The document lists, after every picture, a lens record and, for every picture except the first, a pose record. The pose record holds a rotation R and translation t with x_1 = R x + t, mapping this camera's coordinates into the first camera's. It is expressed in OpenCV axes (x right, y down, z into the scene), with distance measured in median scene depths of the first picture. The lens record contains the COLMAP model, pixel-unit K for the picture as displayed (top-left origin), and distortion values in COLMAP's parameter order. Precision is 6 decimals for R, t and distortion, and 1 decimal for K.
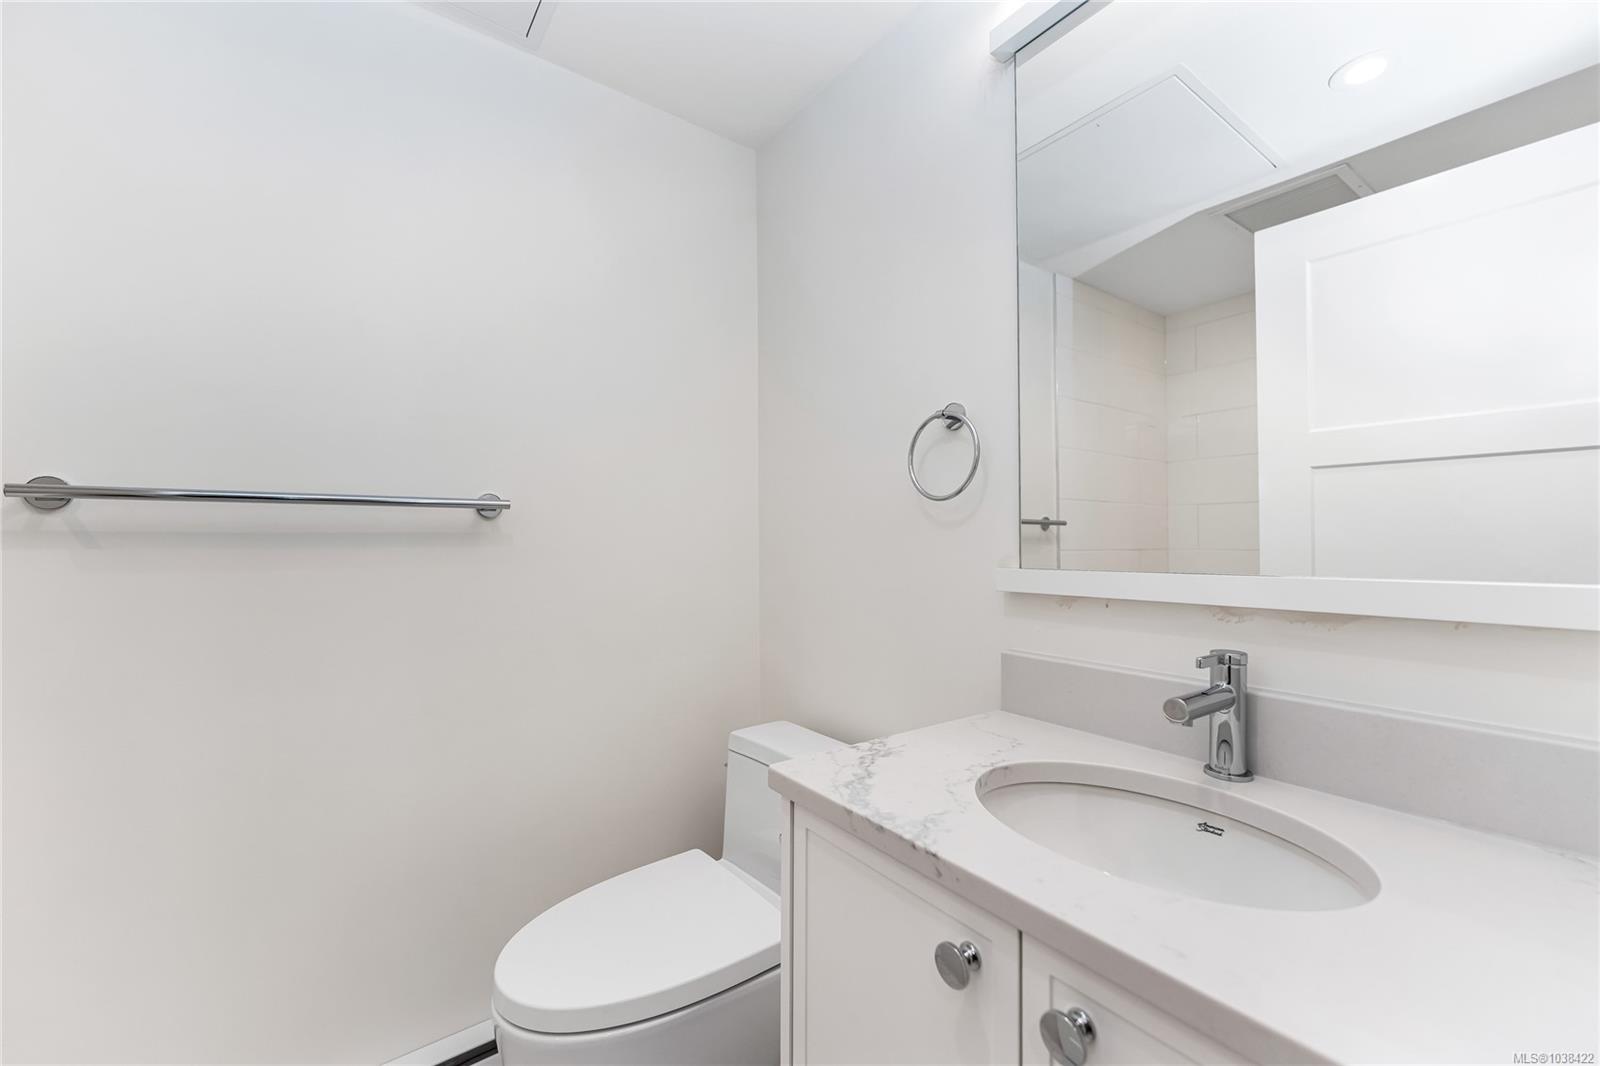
lens RADIAL K [[638.1, 0, 796.4], [0, 638.1, 534.2], [0, 0, 1]] dist [0.001016, 0.000215]
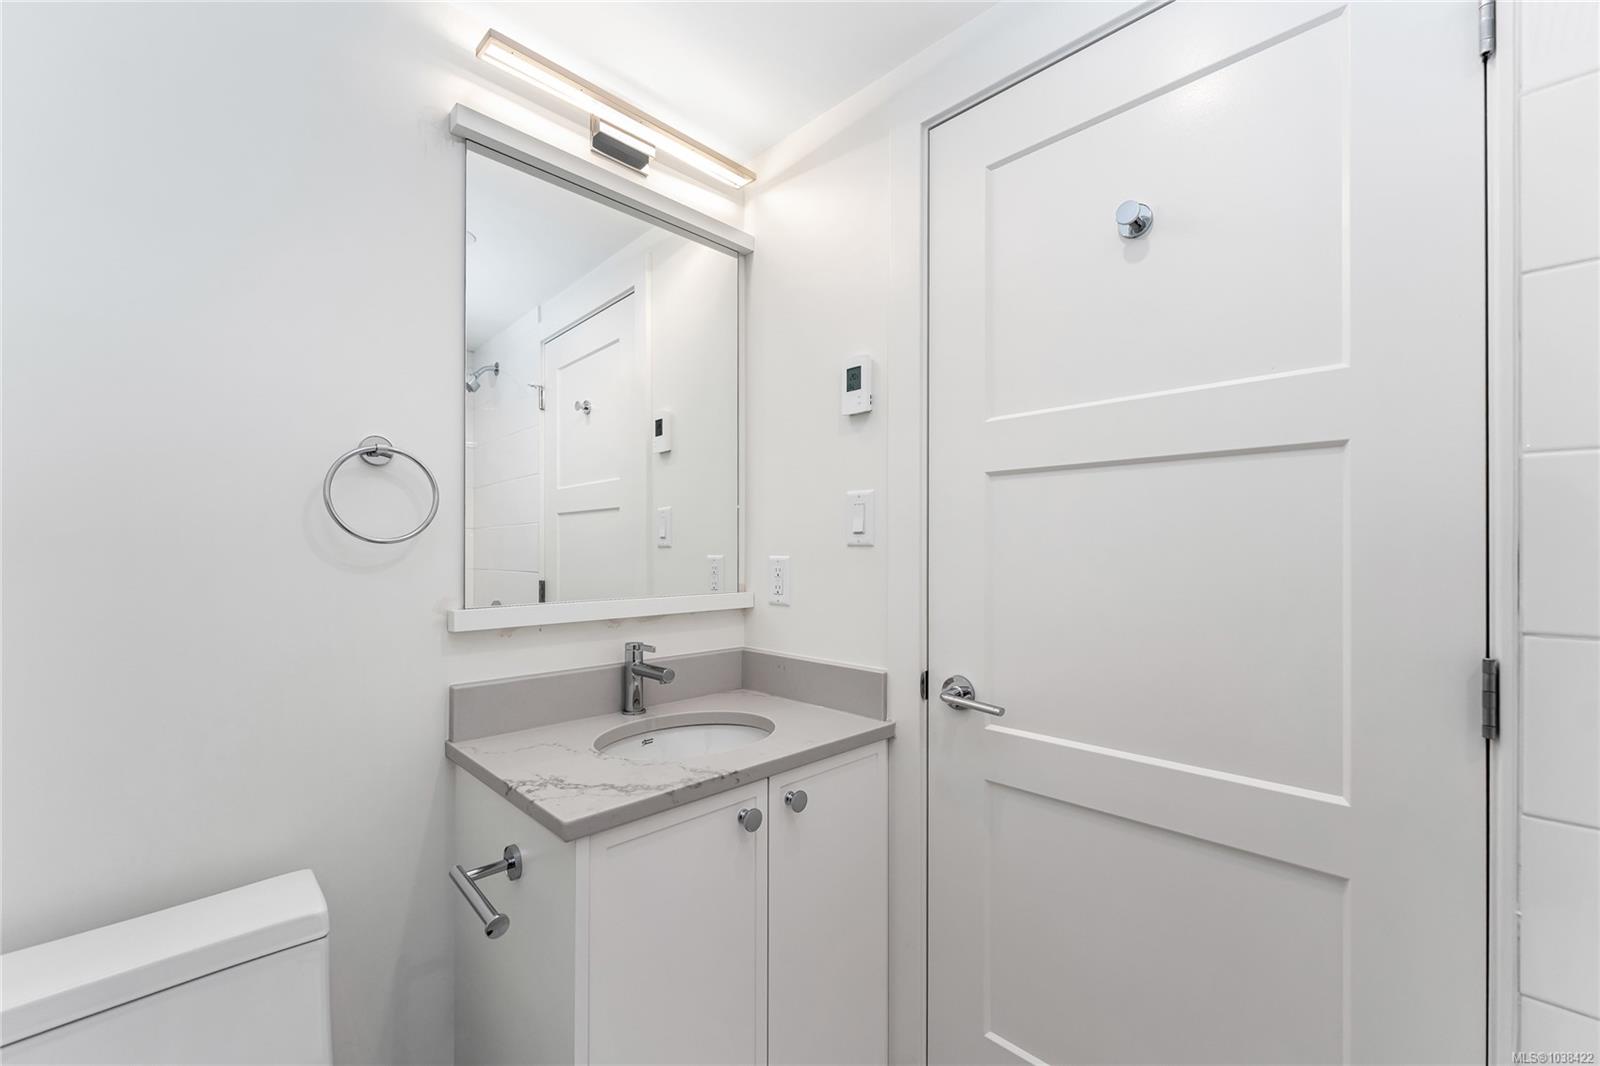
lens RADIAL K [[642.9, 0, 791.4], [0, 642.9, 544.9], [0, 0, 1]] dist [0.001926, 0.000068]
pose [[-0.147729, 0.014759, 0.988918, -1.146045], [-0.008208, 0.999836, -0.016148, -0.056372], [-0.988994, -0.010502, -0.147584, 0.848523]]
